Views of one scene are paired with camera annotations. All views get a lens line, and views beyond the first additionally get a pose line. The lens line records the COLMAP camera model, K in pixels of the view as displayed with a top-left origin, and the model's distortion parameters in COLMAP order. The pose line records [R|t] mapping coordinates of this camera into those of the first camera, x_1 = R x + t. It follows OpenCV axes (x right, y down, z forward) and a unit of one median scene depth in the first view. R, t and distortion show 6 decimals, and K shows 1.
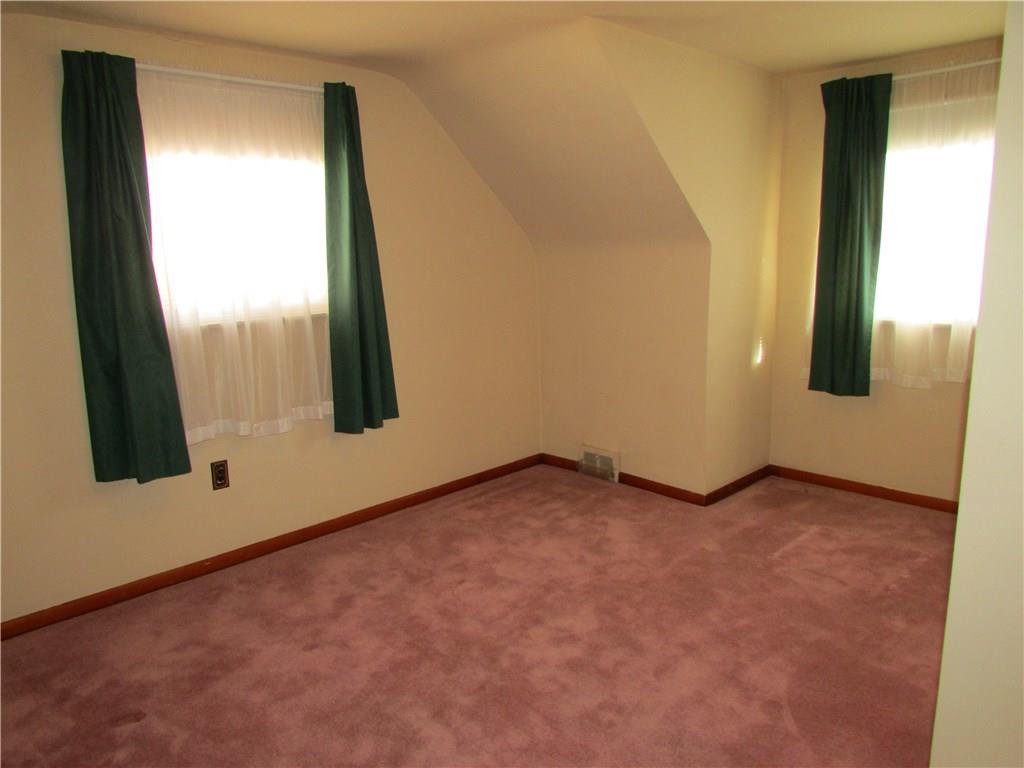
lens RADIAL K [[738.3, 0, 508.4], [0, 738.3, 387.5], [0, 0, 1]] dist [-0.008615, 0.006122]
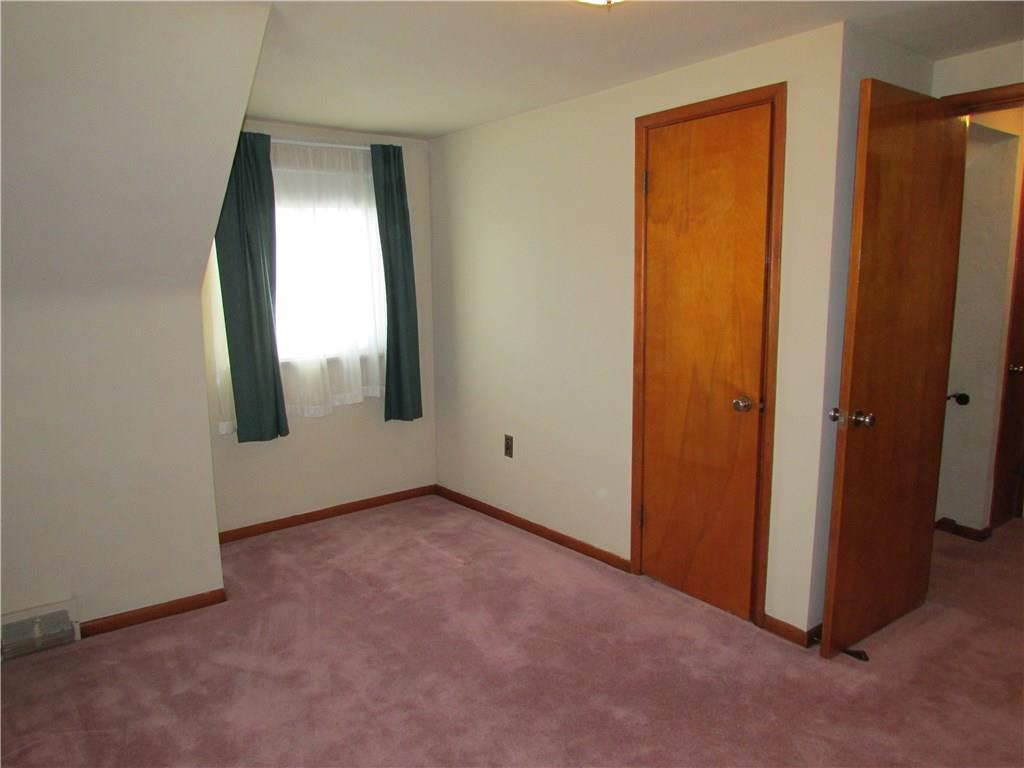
lens RADIAL K [[738.3, 0, 508.4], [0, 738.3, 387.5], [0, 0, 1]] dist [-0.008615, 0.006122]
pose [[0.117434, -0.141709, 0.982918, -0.494989], [0.211903, 0.970547, 0.114608, -0.104296], [-0.970209, 0.194825, 0.144004, 0.514045]]
